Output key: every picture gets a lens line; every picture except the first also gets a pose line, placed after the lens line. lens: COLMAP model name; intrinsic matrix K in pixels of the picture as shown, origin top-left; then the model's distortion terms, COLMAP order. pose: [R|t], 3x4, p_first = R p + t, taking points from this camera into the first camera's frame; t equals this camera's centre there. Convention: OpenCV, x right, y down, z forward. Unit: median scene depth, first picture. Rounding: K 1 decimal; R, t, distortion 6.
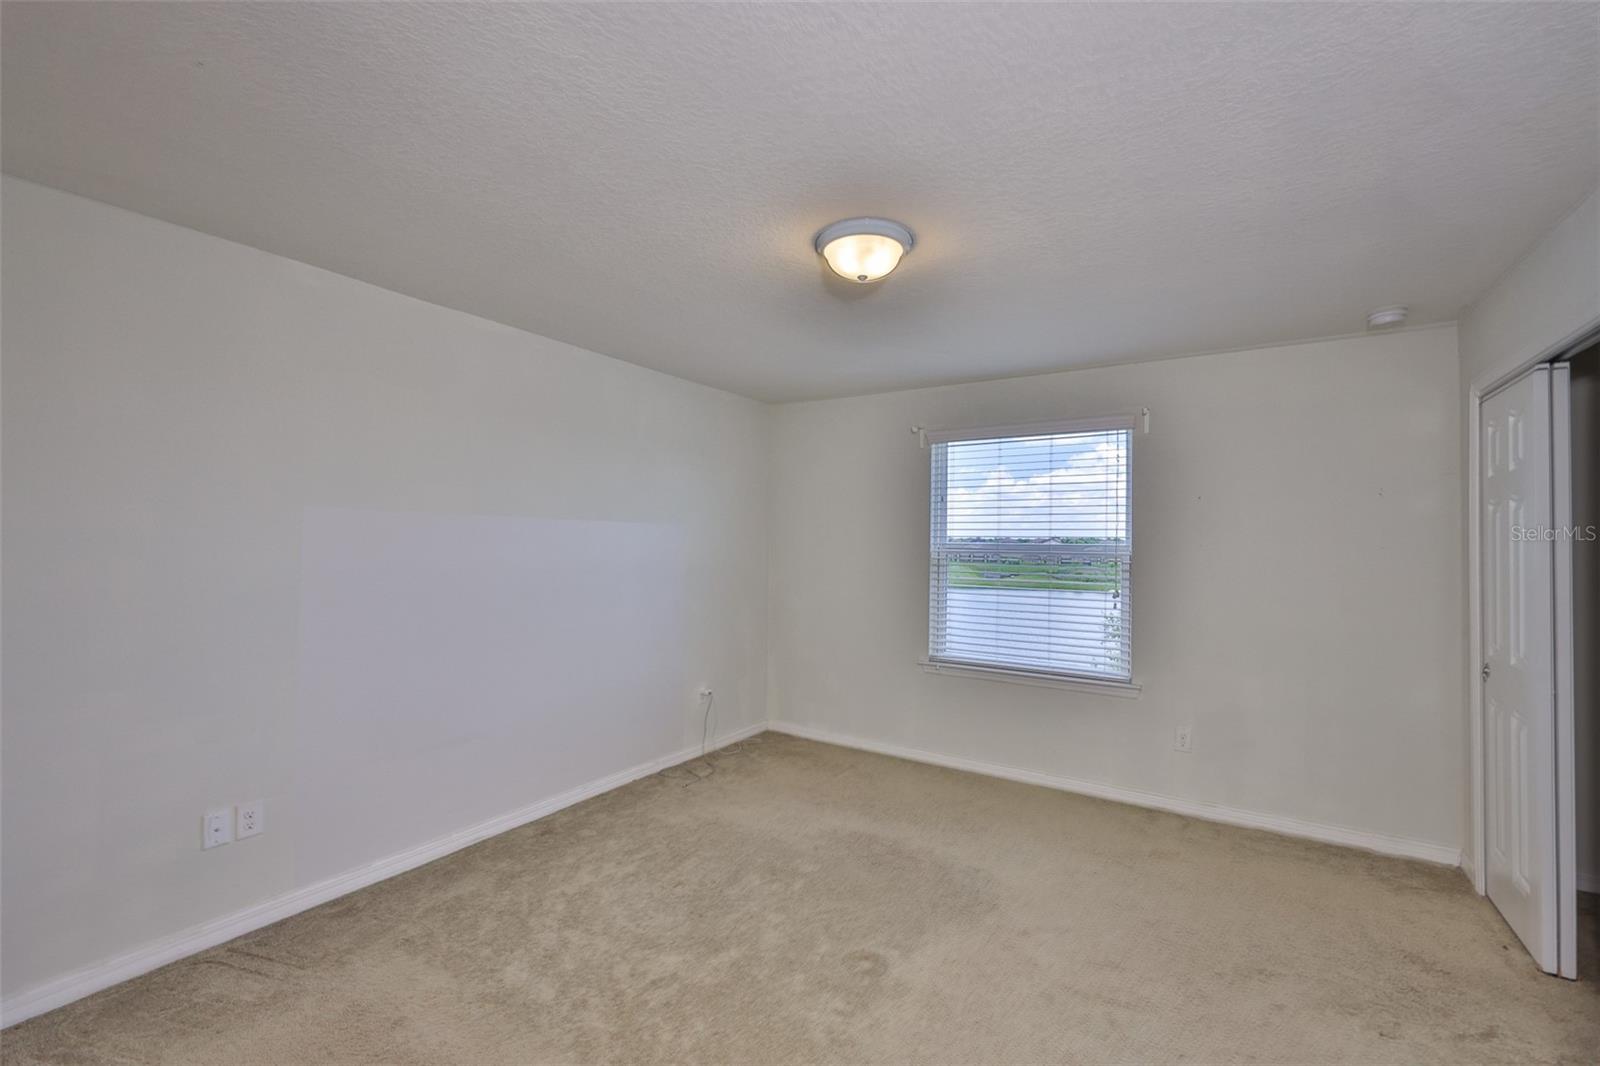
lens RADIAL K [[682.7, 0, 801.5], [0, 682.7, 533.7], [0, 0, 1]] dist [-0.003255, -0.000236]
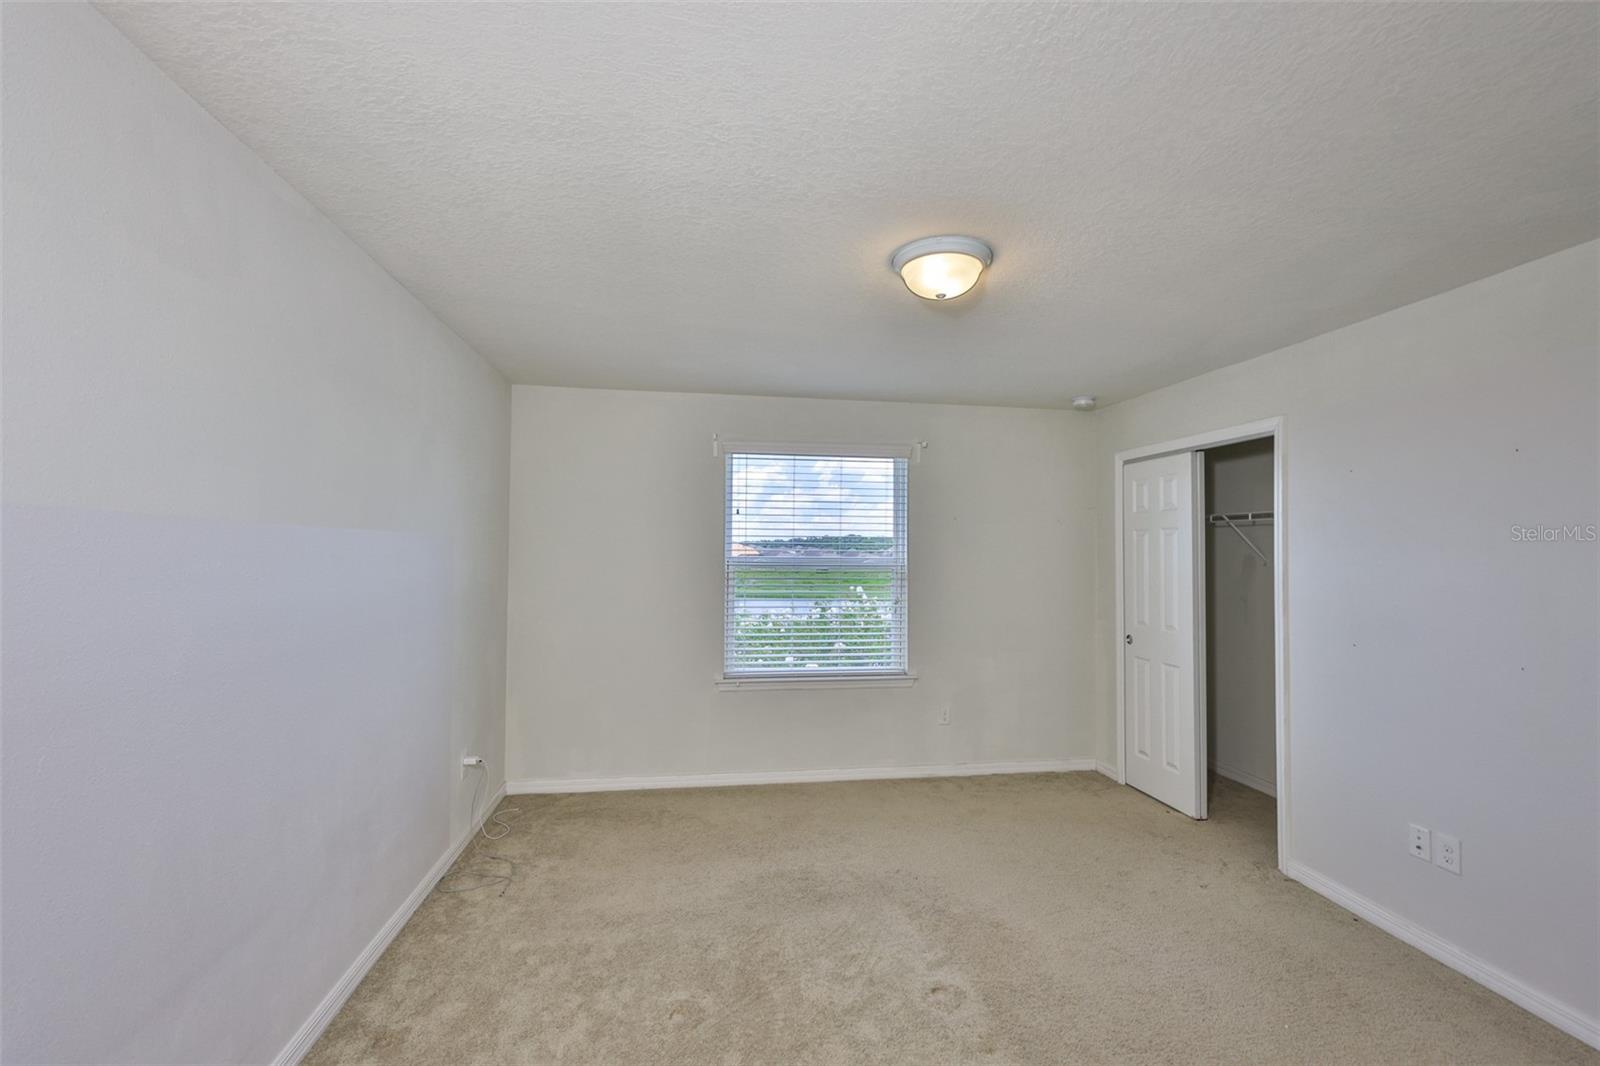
lens RADIAL K [[686.8, 0, 800.0], [0, 686.8, 533.0], [0, 0, 1]] dist [0.018958, -0.000197]
pose [[0.740701, 0.013495, 0.671699, -0.422120], [-0.006920, 0.999898, -0.012459, -0.009263], [-0.671799, 0.004581, 0.740719, 0.227405]]
